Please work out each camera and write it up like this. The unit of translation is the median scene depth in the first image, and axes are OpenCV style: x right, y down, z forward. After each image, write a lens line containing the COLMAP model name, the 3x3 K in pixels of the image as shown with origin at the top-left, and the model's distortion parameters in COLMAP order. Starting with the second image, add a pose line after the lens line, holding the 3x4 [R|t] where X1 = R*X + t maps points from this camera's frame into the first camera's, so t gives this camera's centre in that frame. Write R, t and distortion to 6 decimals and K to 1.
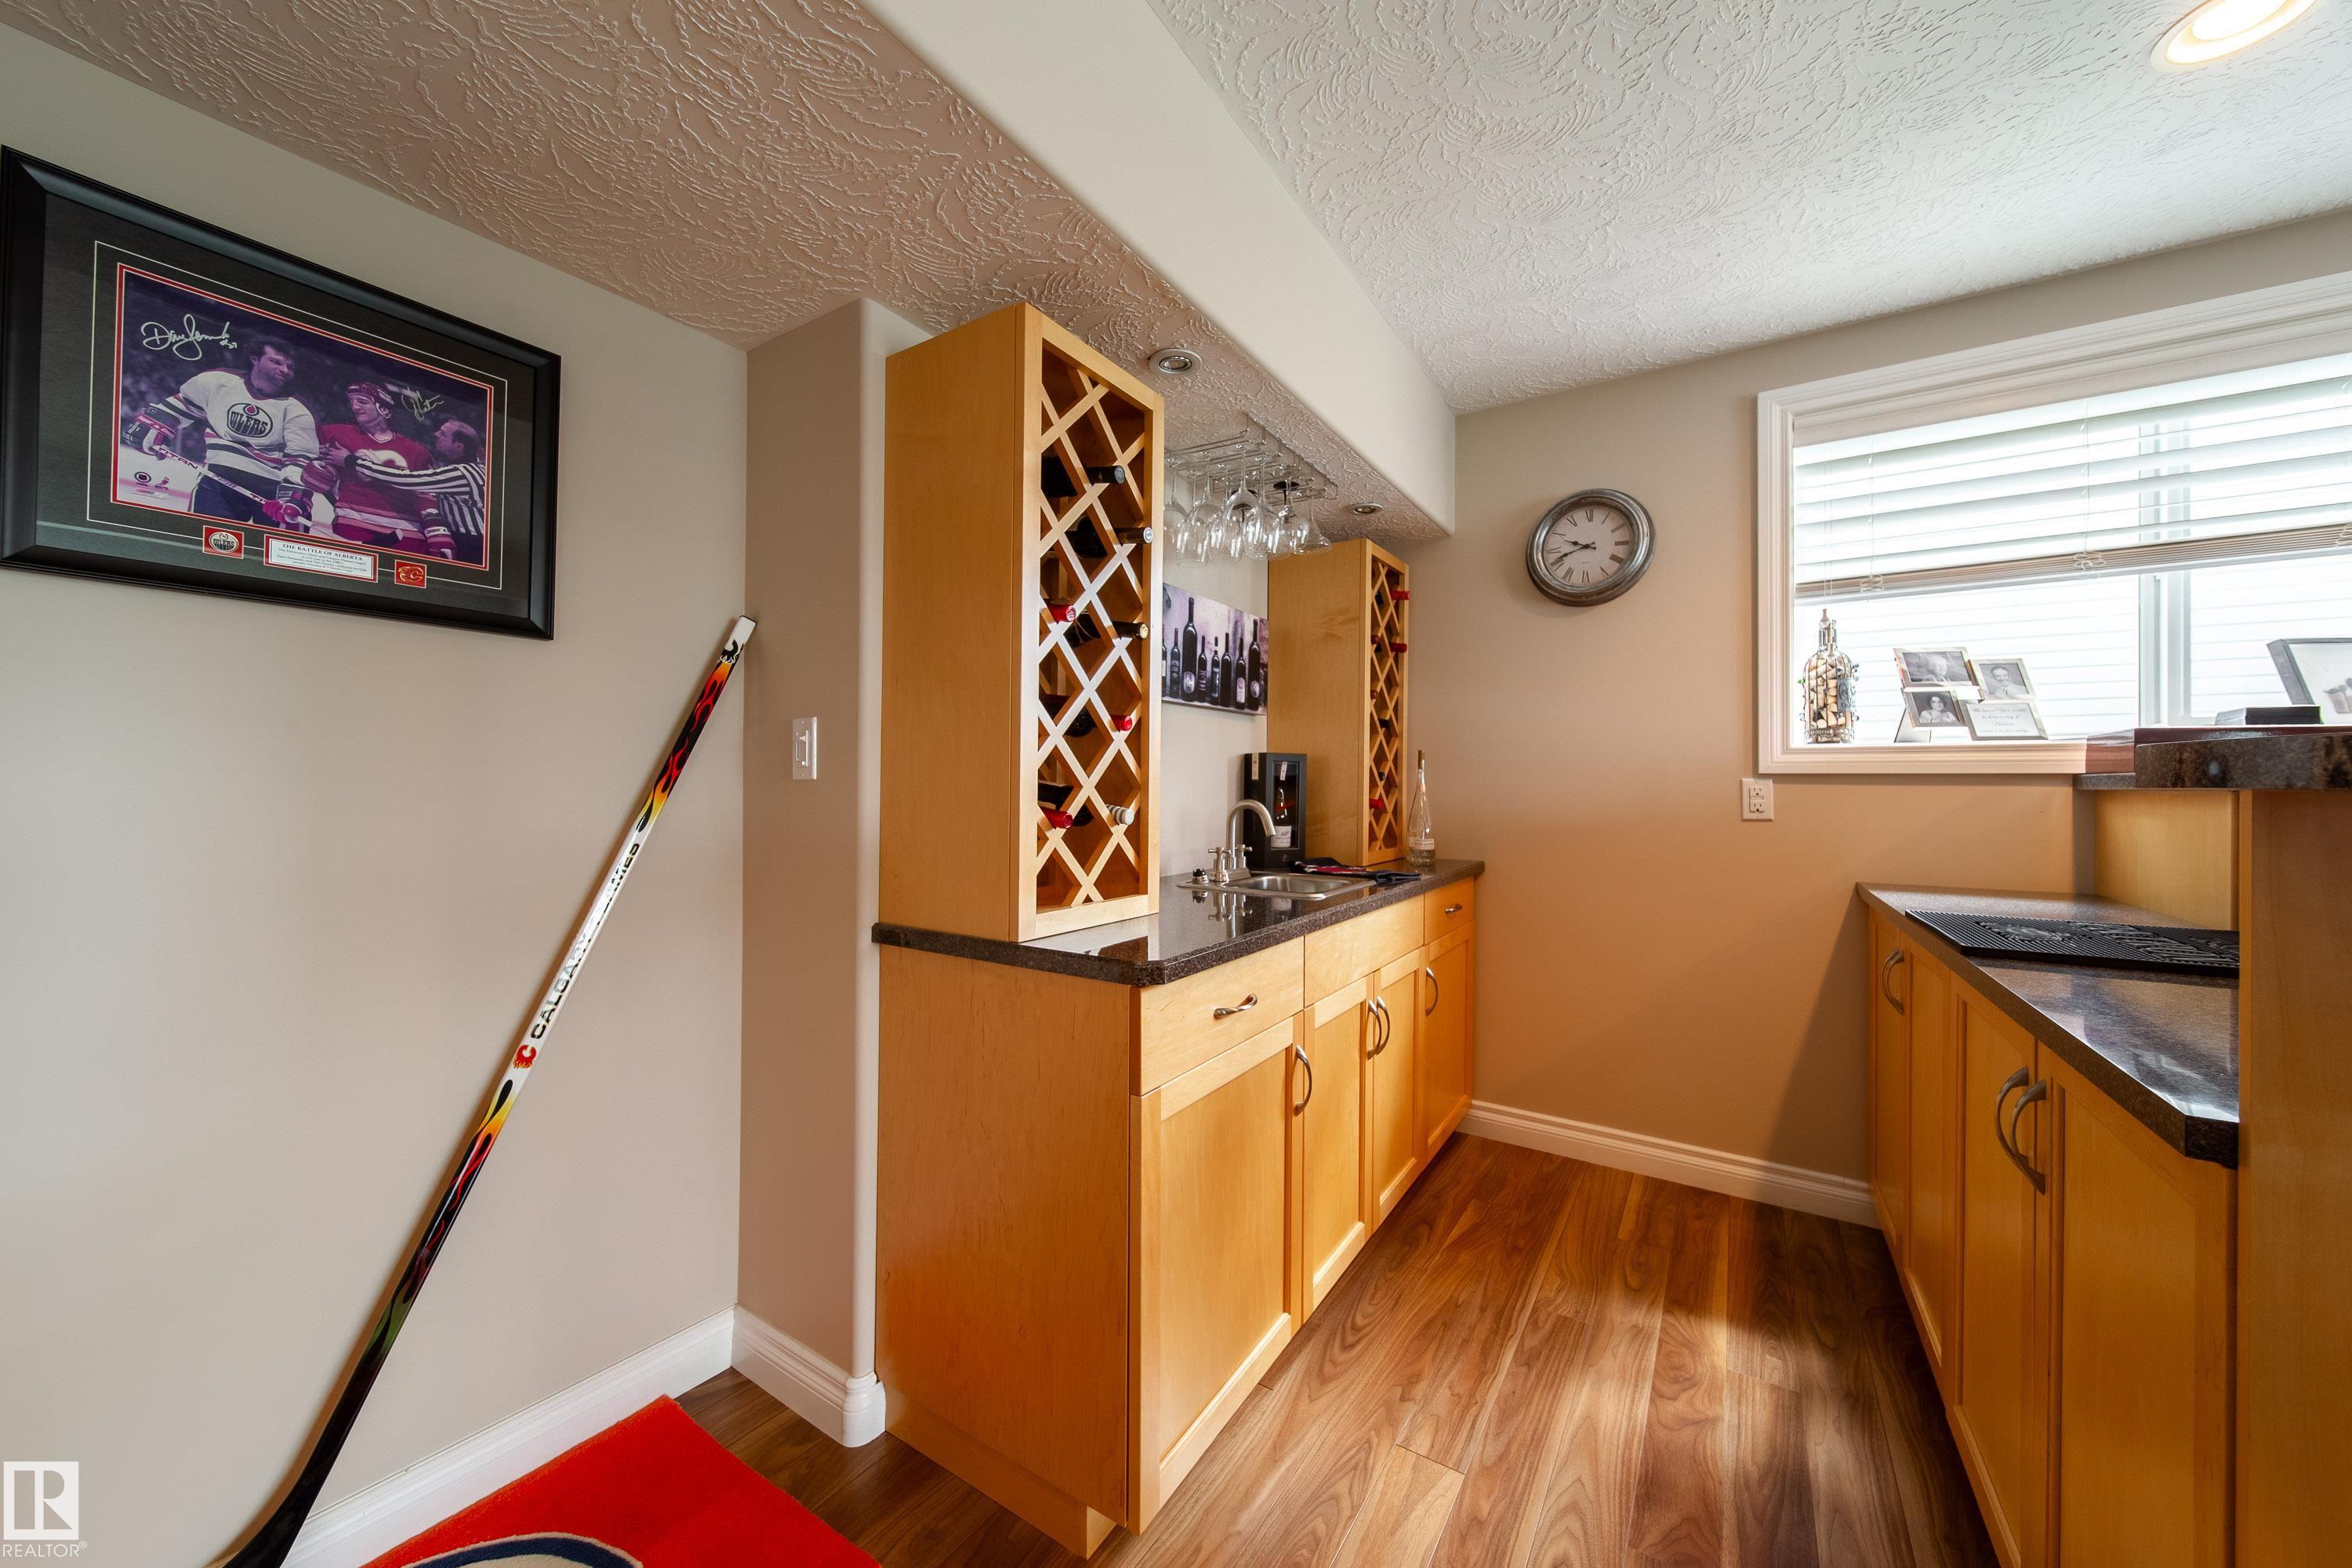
lens RADIAL K [[838.4, 0, 1182.8], [0, 838.4, 783.3], [0, 0, 1]] dist [0.000563, -0.000973]
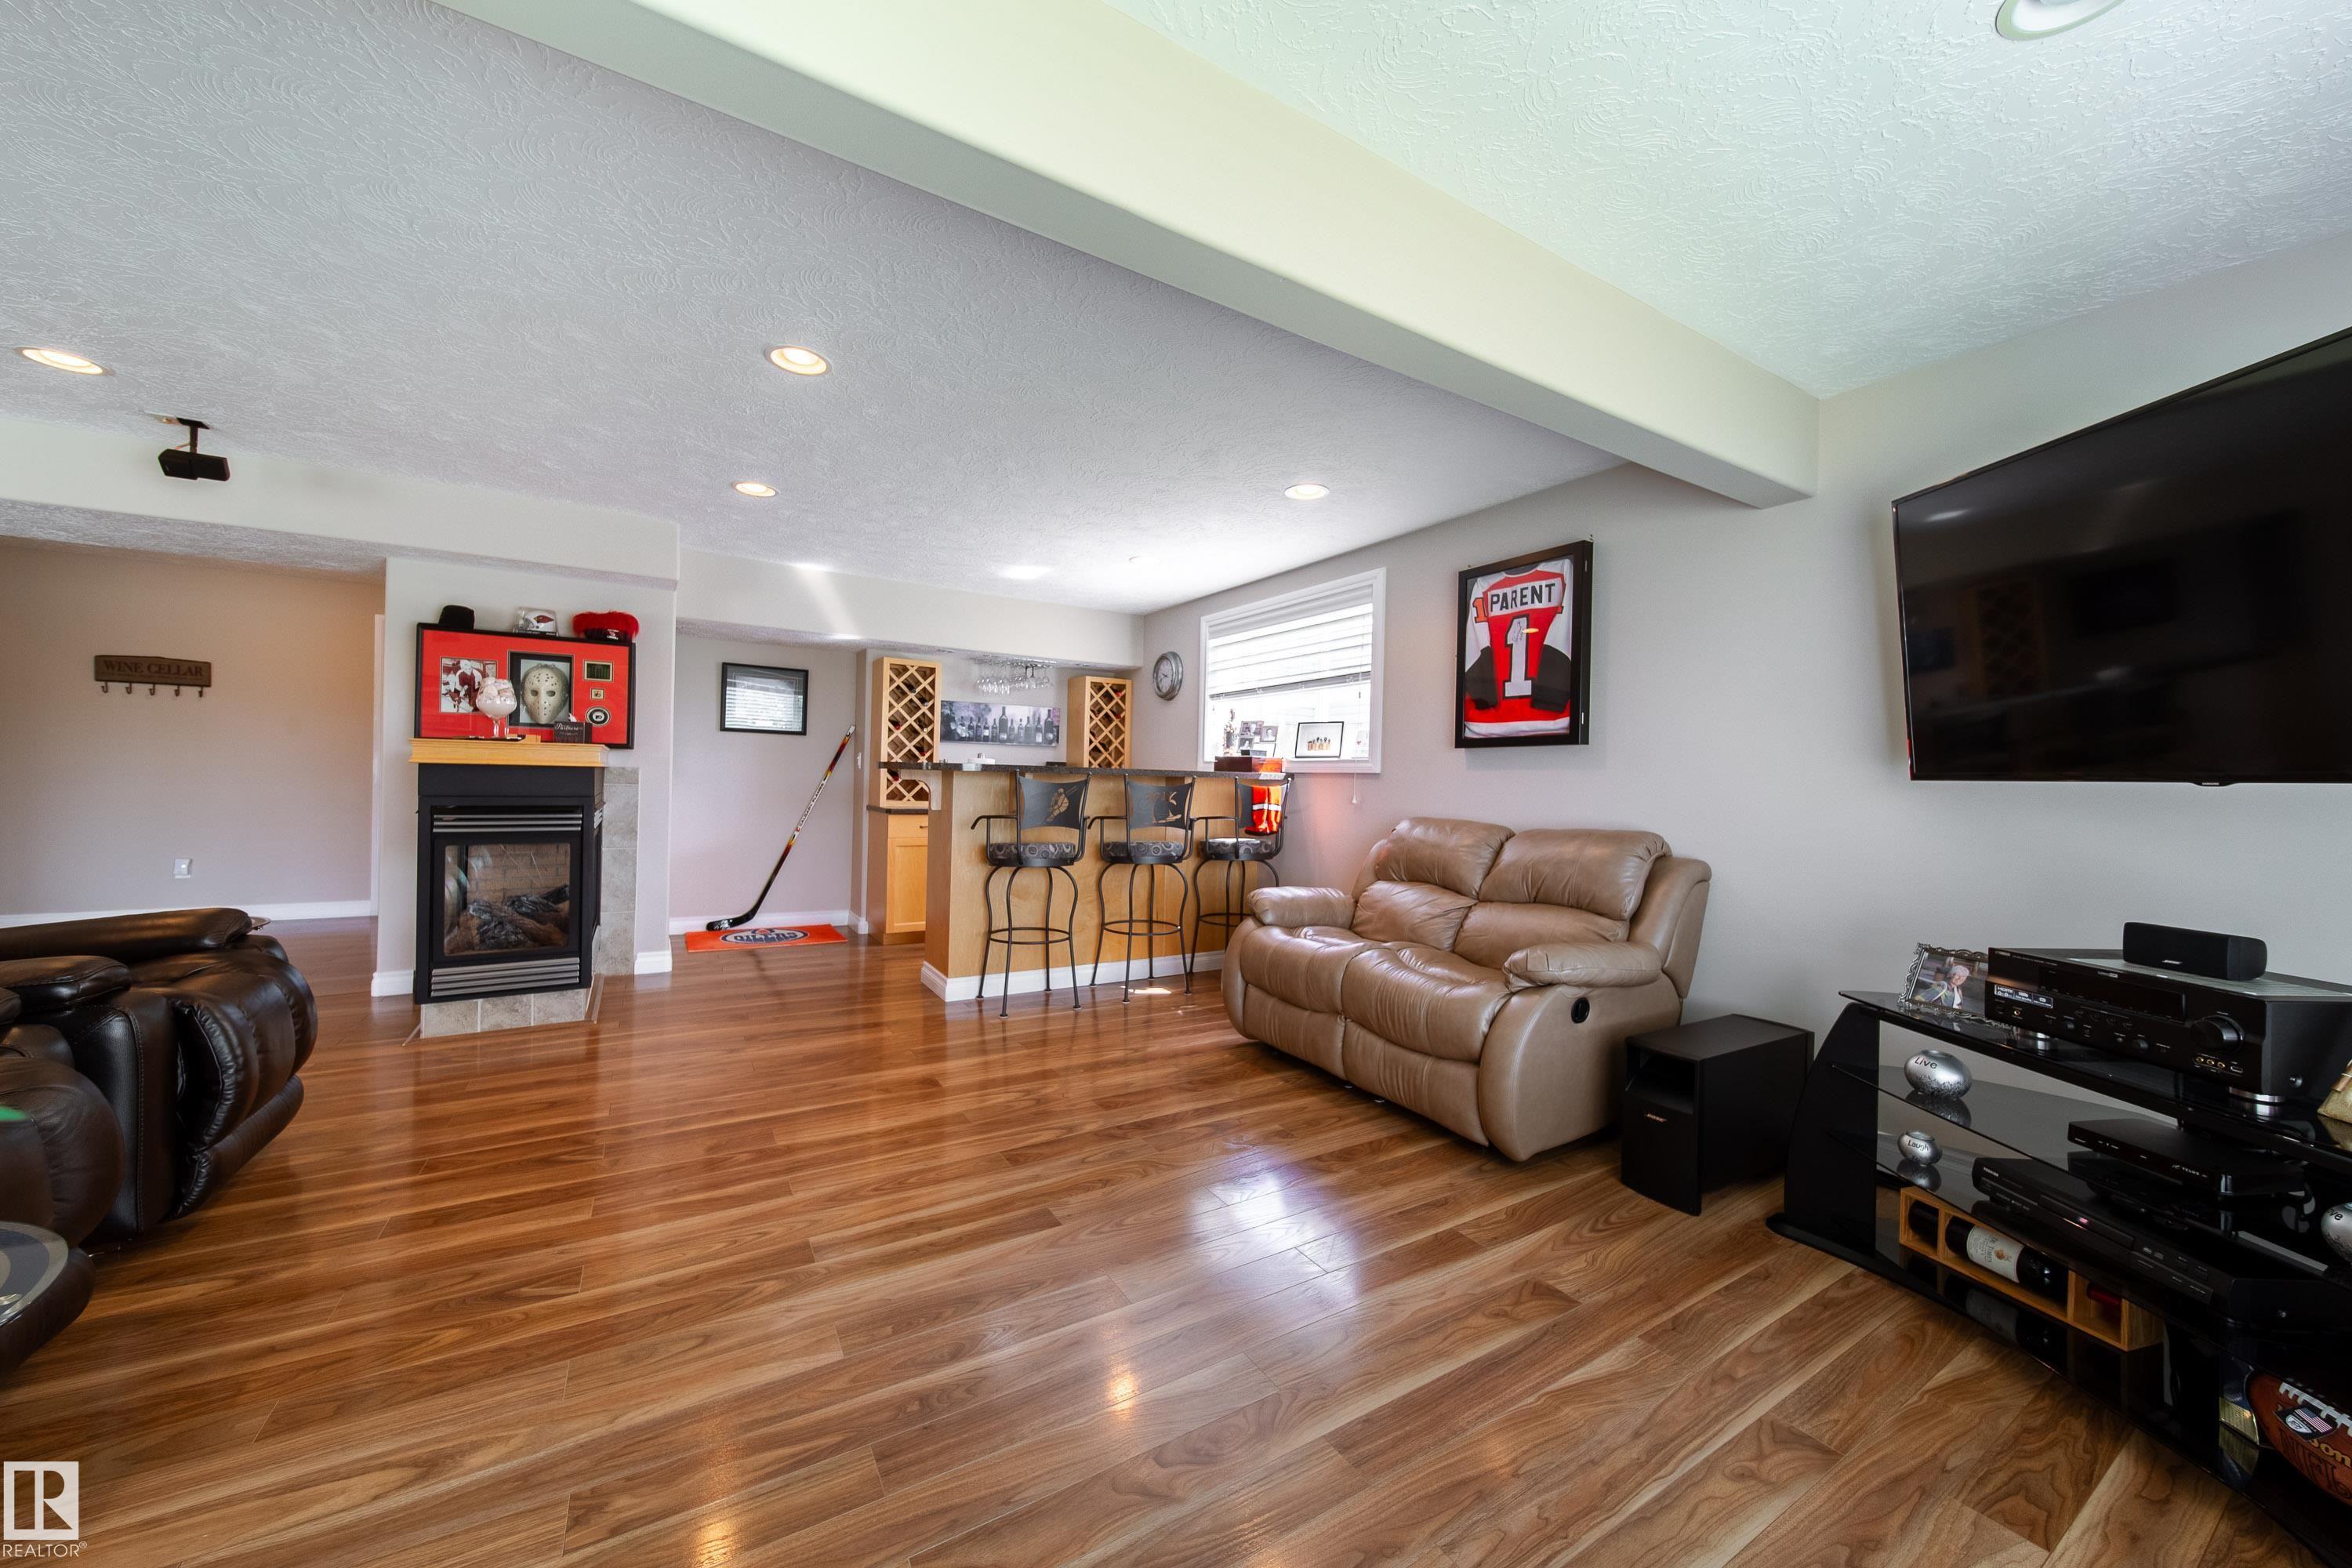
lens RADIAL K [[838.4, 0, 1180.5], [0, 838.4, 779.3], [0, 0, 1]] dist [0.000563, -0.000973]
pose [[0.907779, 0.016391, -0.419129, 2.464980], [-0.019120, 0.999815, -0.002312, 0.024723], [0.419013, 0.010113, 0.907924, -1.850008]]
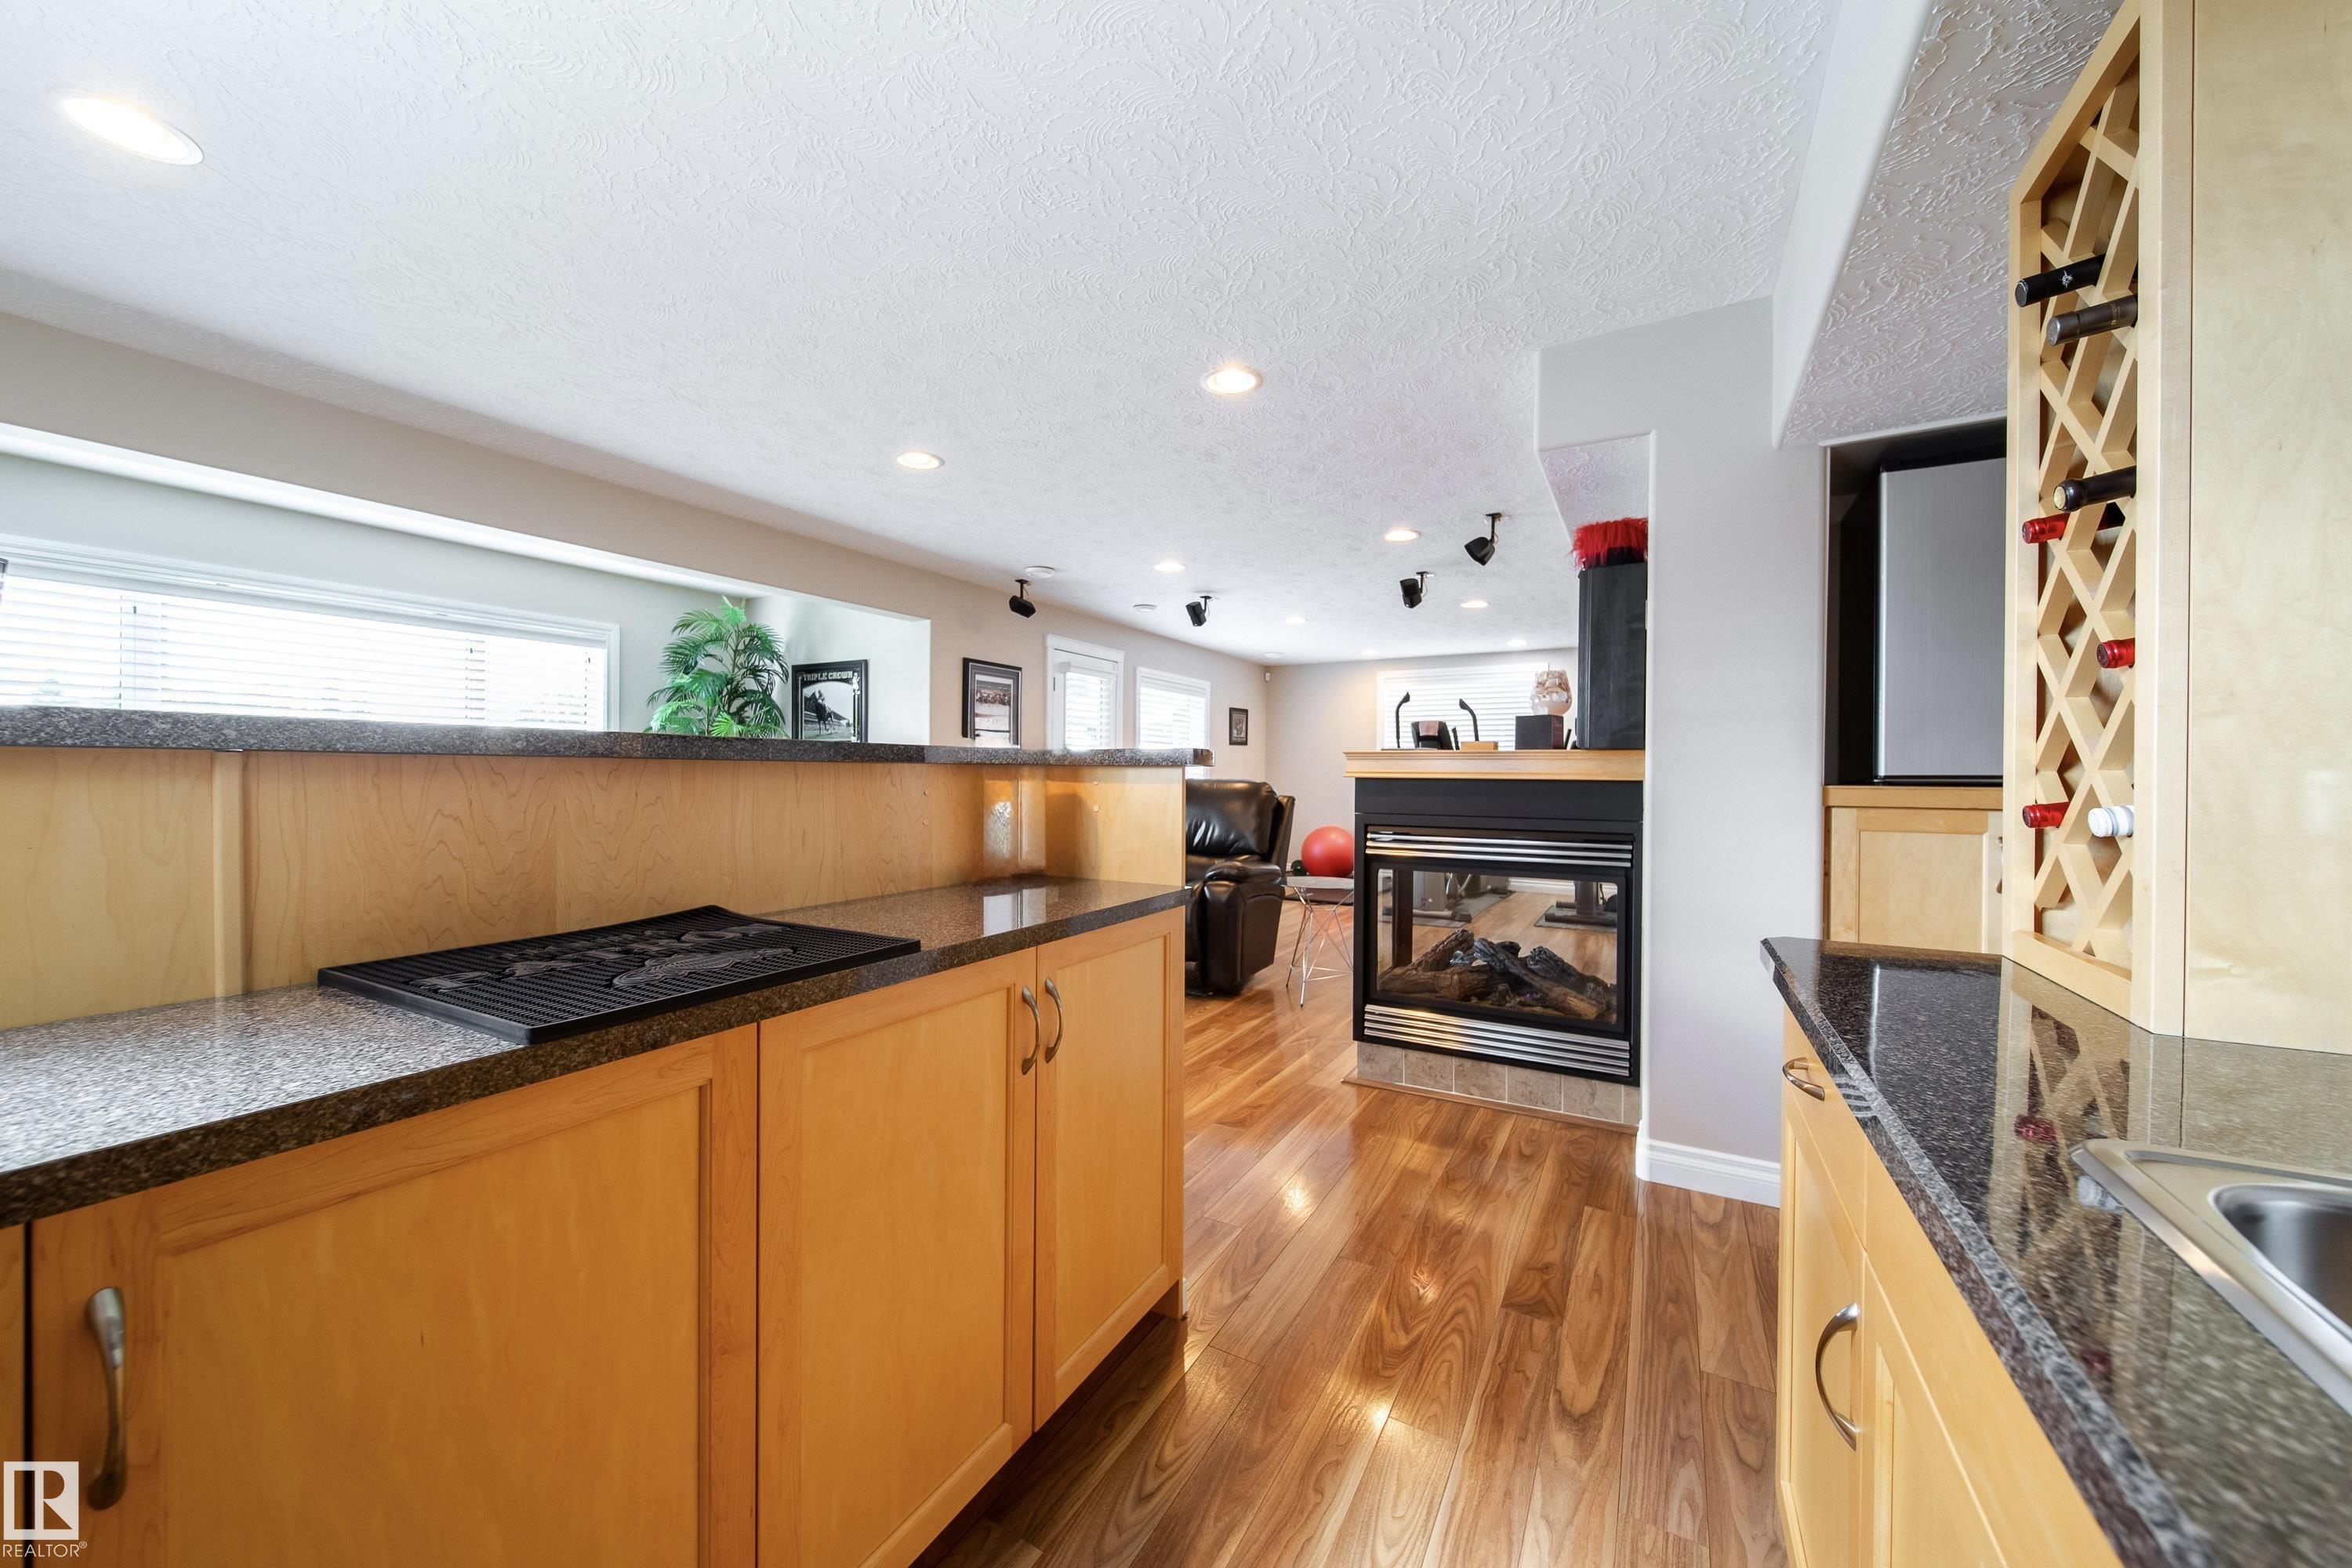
lens RADIAL K [[838.4, 0, 1175.6], [0, 838.4, 781.0], [0, 0, 1]] dist [0.000563, -0.000973]
pose [[-0.998282, -0.013109, -0.057101, 0.571454], [-0.013517, 0.999886, 0.006764, 0.015353], [0.057006, 0.007524, -0.998346, 1.468654]]
